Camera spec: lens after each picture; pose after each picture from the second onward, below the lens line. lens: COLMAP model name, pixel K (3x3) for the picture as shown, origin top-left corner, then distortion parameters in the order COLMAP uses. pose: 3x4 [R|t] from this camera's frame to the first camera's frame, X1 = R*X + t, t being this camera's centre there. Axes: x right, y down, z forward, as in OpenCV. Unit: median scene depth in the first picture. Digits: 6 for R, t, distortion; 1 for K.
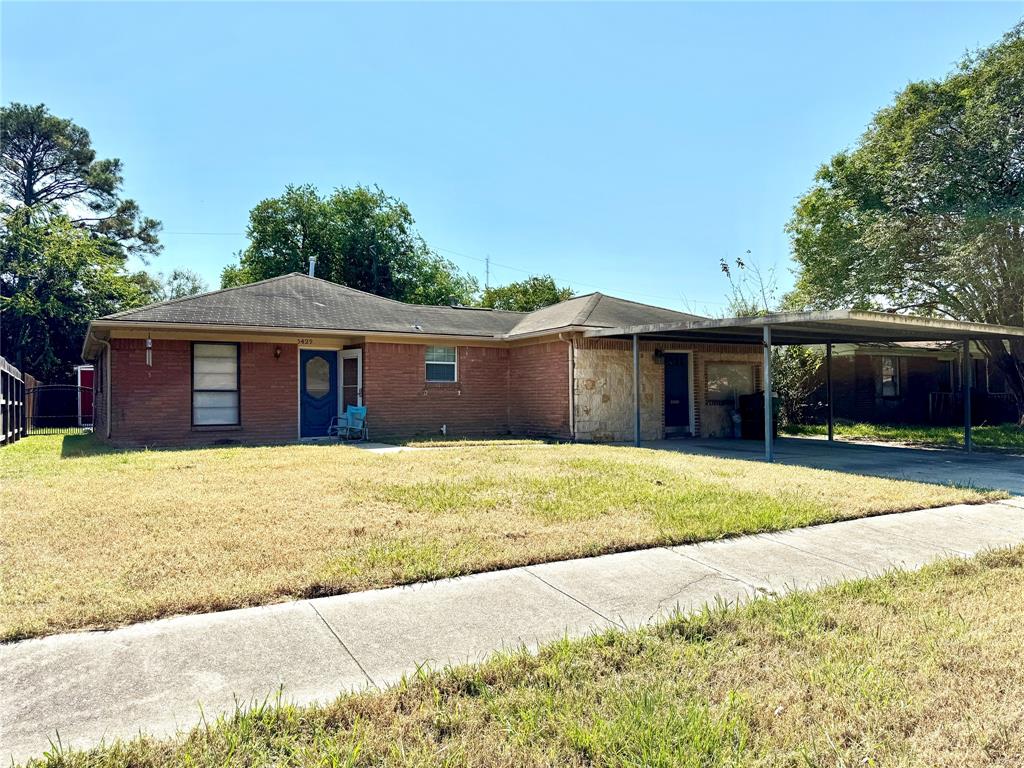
lens RADIAL K [[703.8, 0, 515.9], [0, 703.8, 380.1], [0, 0, 1]] dist [0.023590, -0.015555]
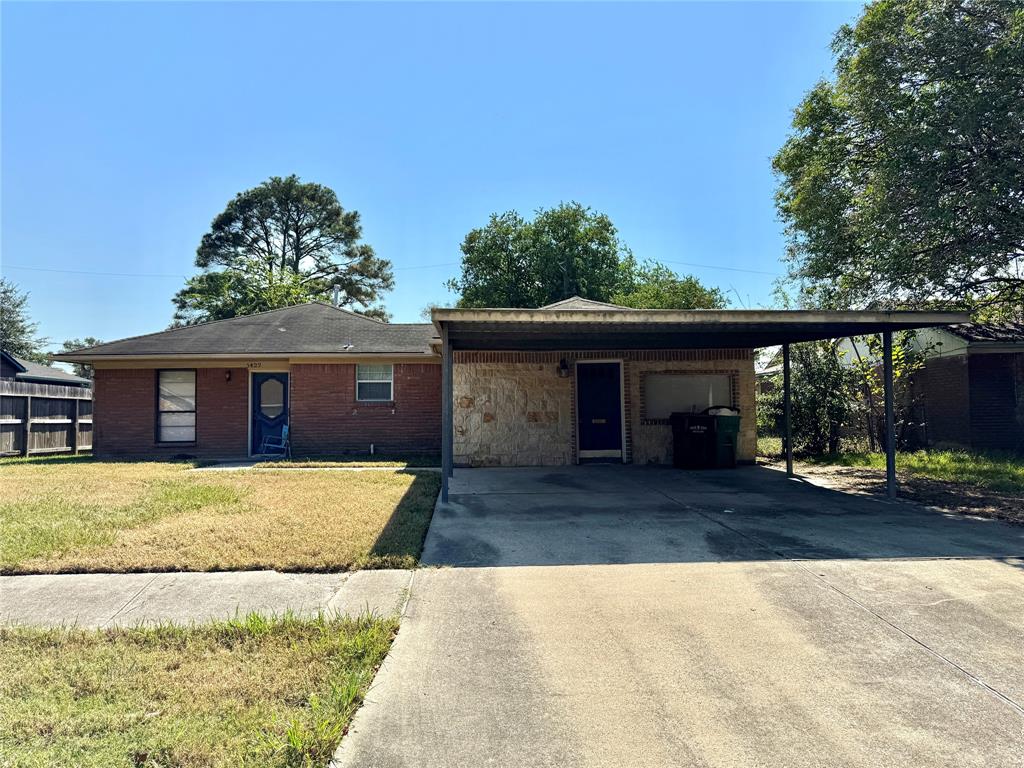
lens RADIAL K [[703.8, 0, 512.9], [0, 703.8, 394.0], [0, 0, 1]] dist [0.023590, -0.015555]
pose [[0.893206, -0.016697, -0.449338, 0.508637], [0.015937, 0.999858, -0.005473, 0.001421], [0.449365, -0.002272, 0.893345, 0.198247]]
